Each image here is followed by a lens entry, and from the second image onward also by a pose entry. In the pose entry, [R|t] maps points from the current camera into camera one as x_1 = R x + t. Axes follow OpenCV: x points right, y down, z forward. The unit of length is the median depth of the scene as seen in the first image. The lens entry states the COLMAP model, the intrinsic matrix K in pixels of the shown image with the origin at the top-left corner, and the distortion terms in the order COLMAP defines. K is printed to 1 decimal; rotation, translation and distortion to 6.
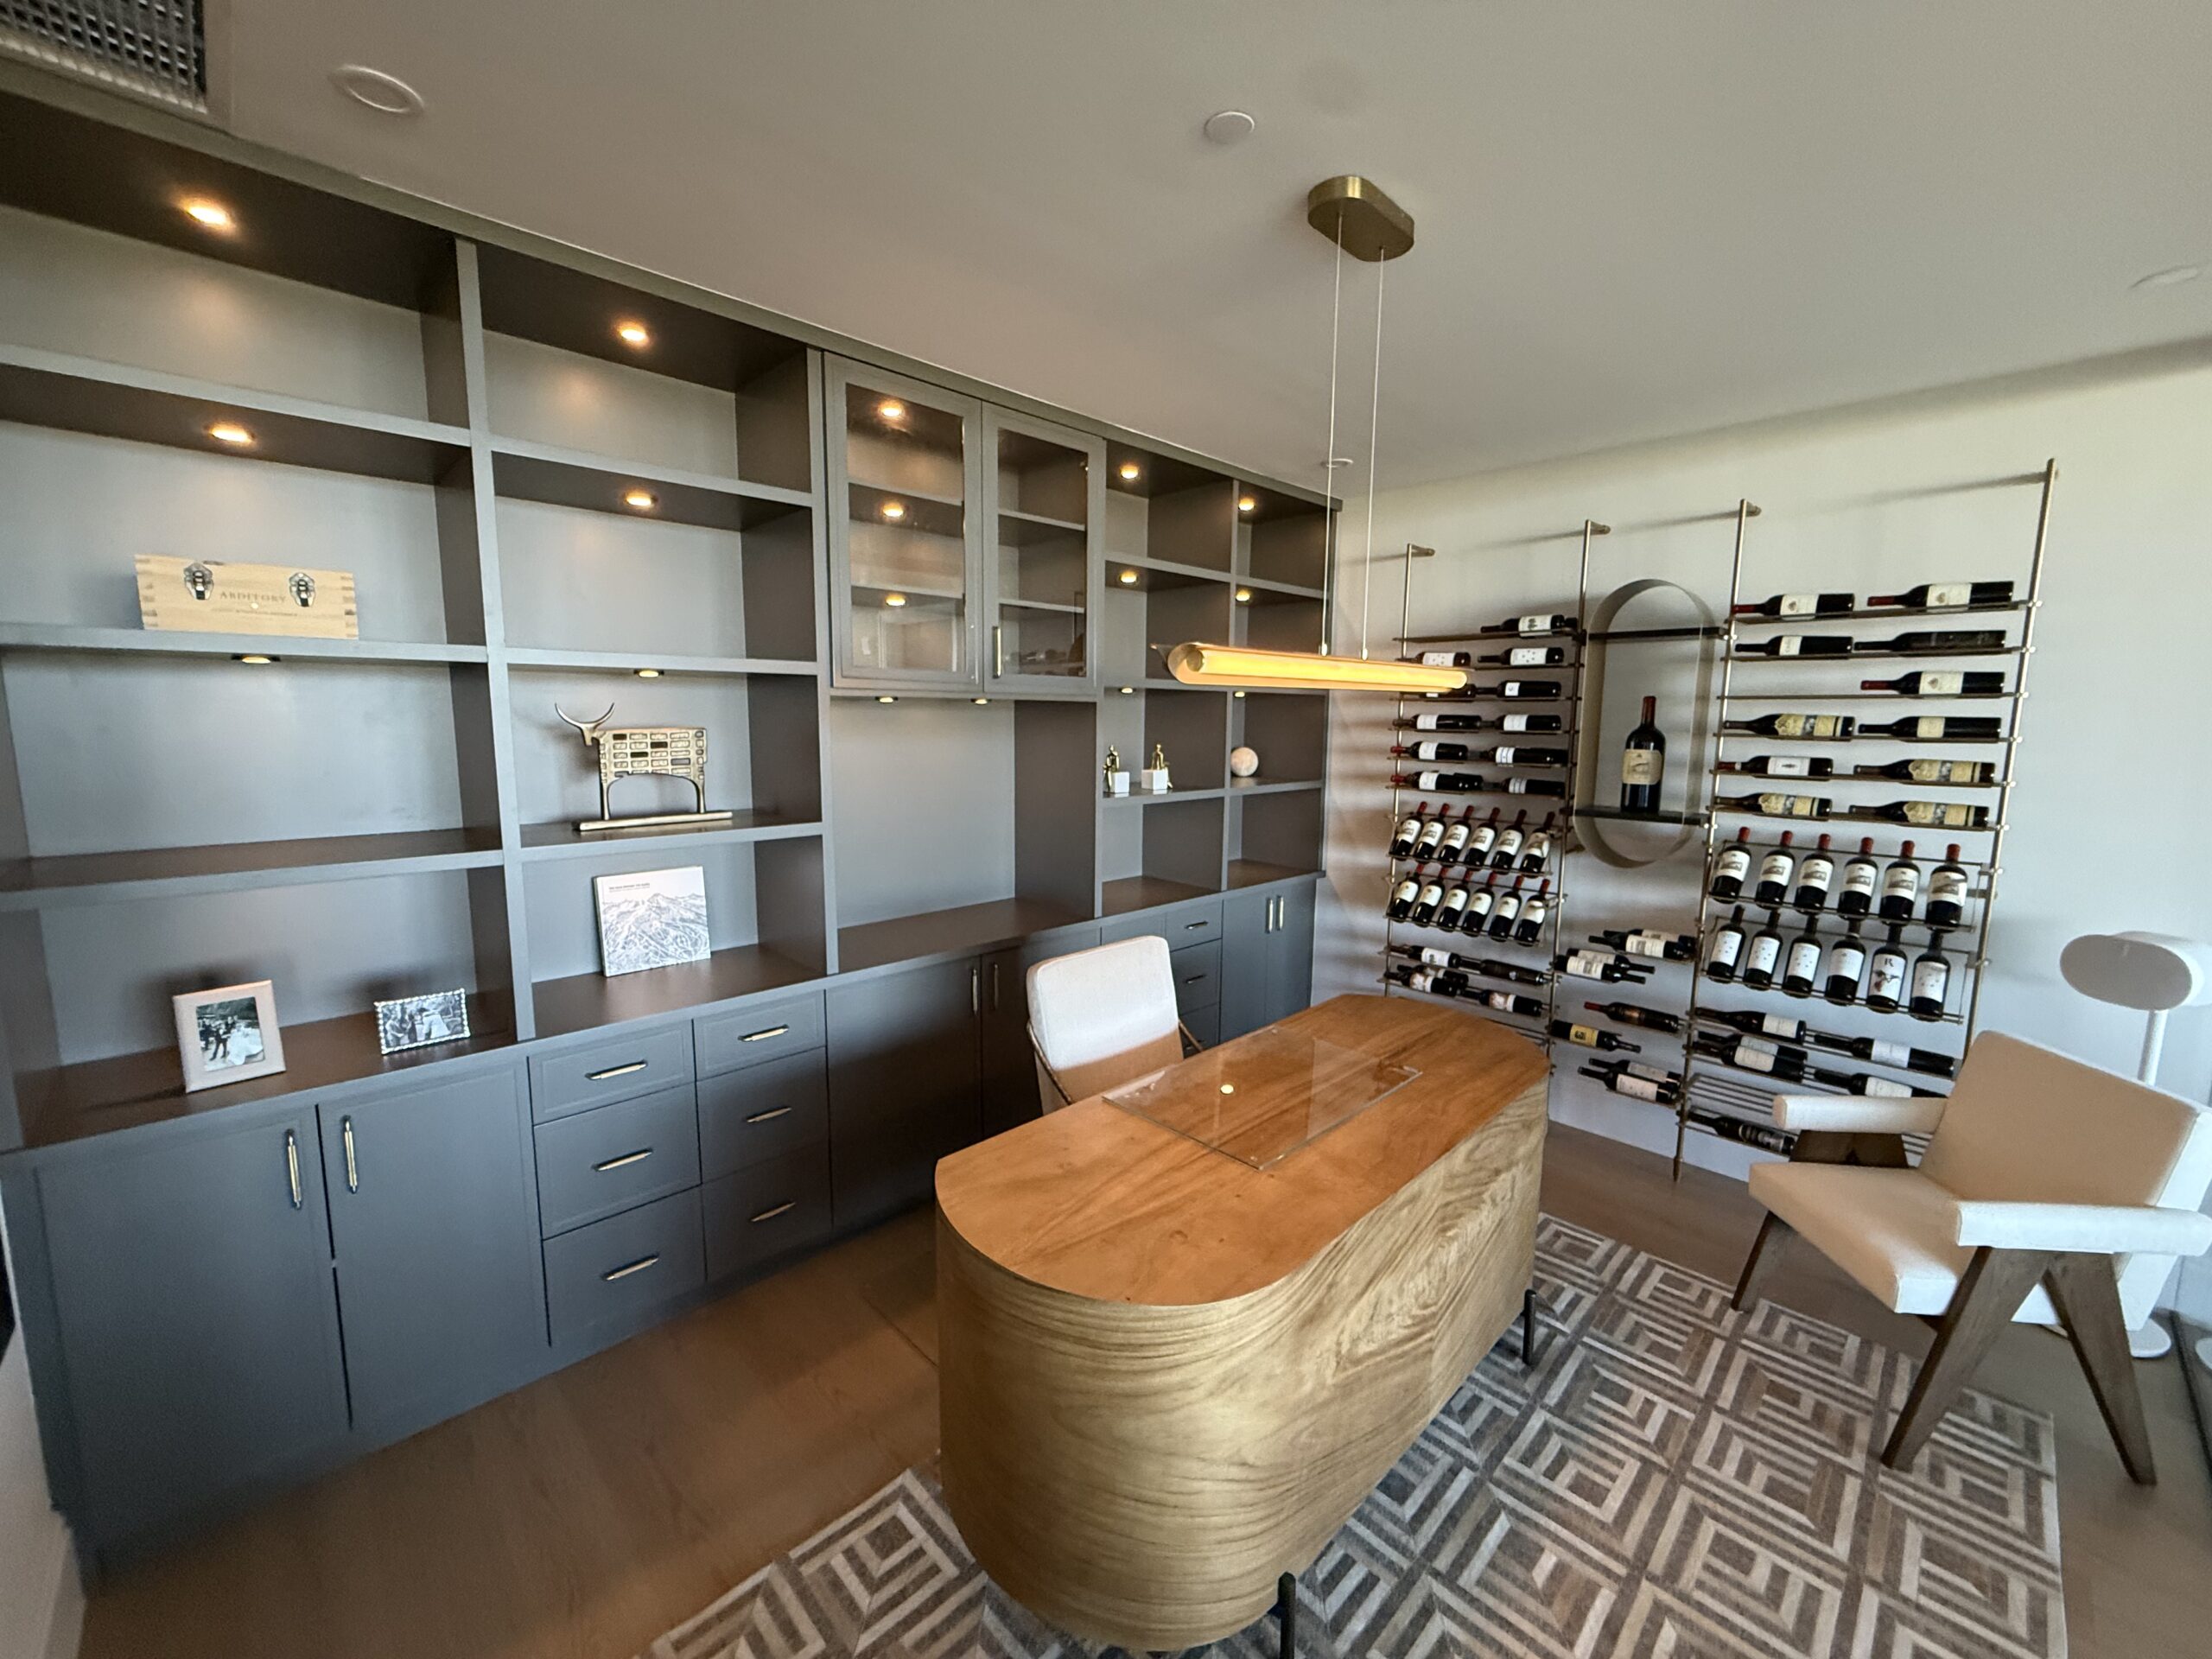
lens RADIAL K [[879.5, 0, 1100.9], [0, 879.5, 826.1], [0, 0, 1]] dist [-0.003056, -0.000800]
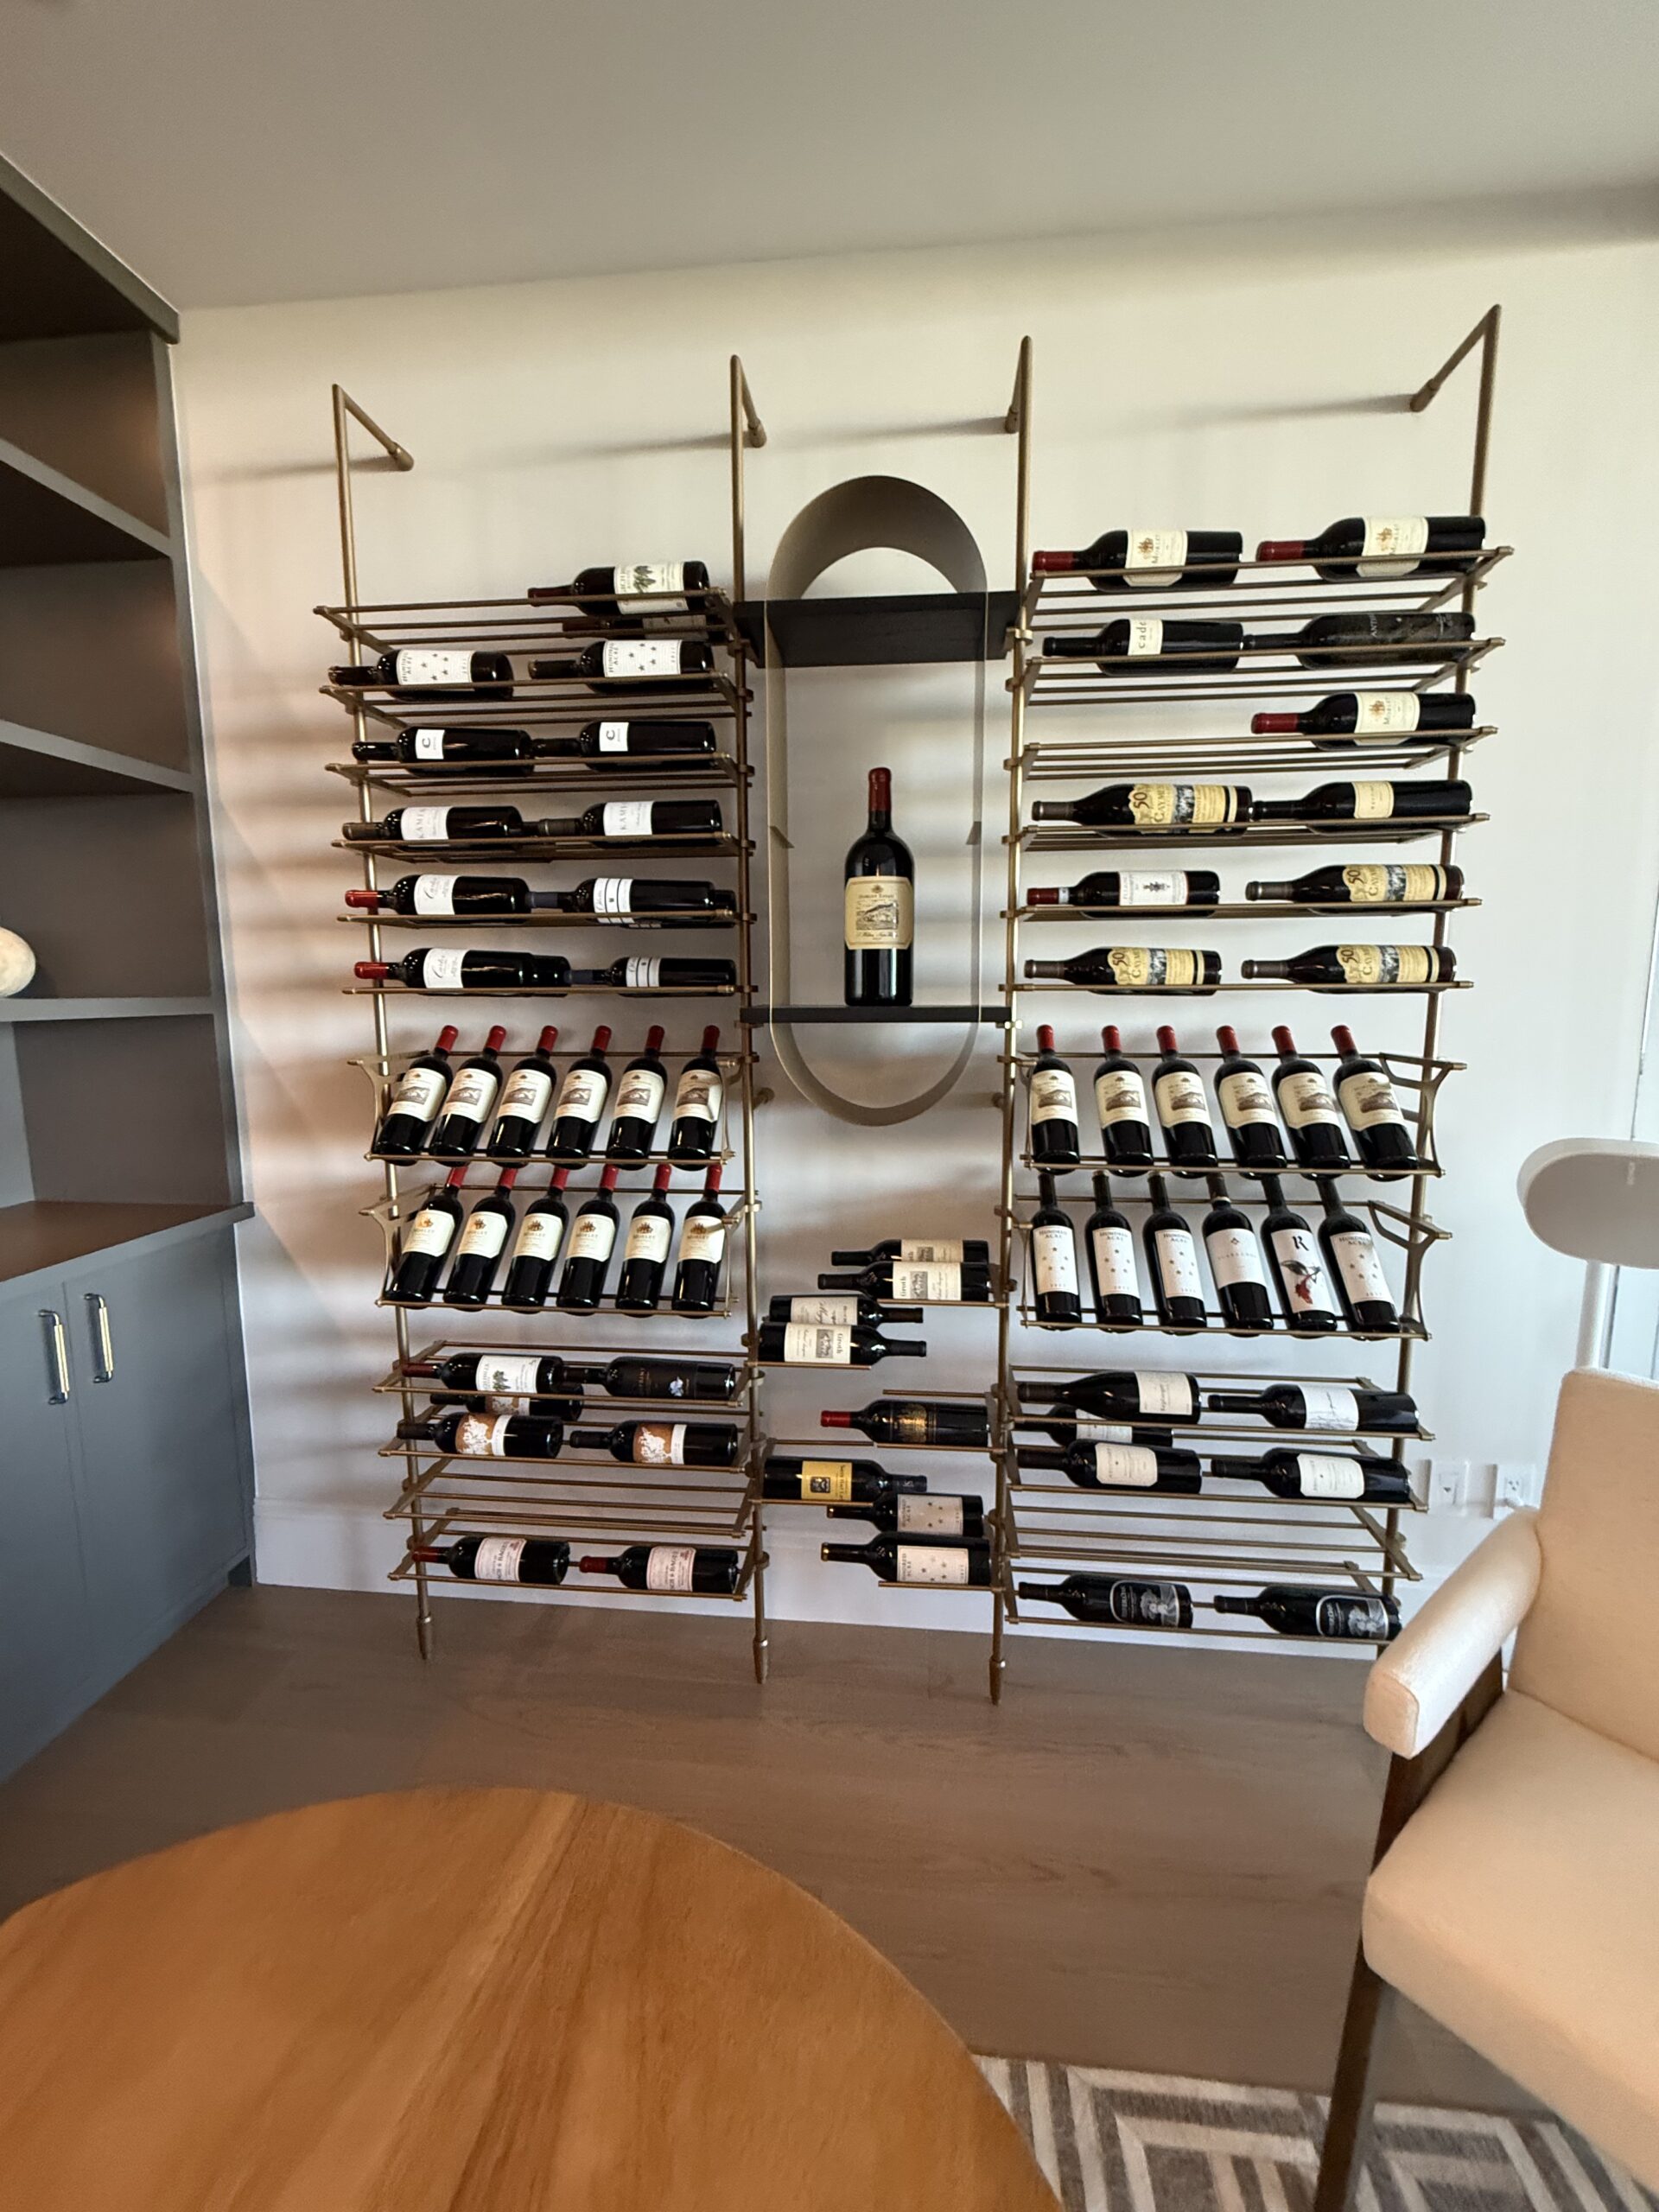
lens RADIAL K [[879.5, 0, 822.2], [0, 879.5, 1104.3], [0, 0, 1]] dist [-0.003056, -0.000800]
pose [[0.762039, -0.097479, 0.640152, 0.258885], [0.092410, 0.994856, 0.041487, 0.012894], [-0.640904, 0.027542, 0.767127, 0.622675]]
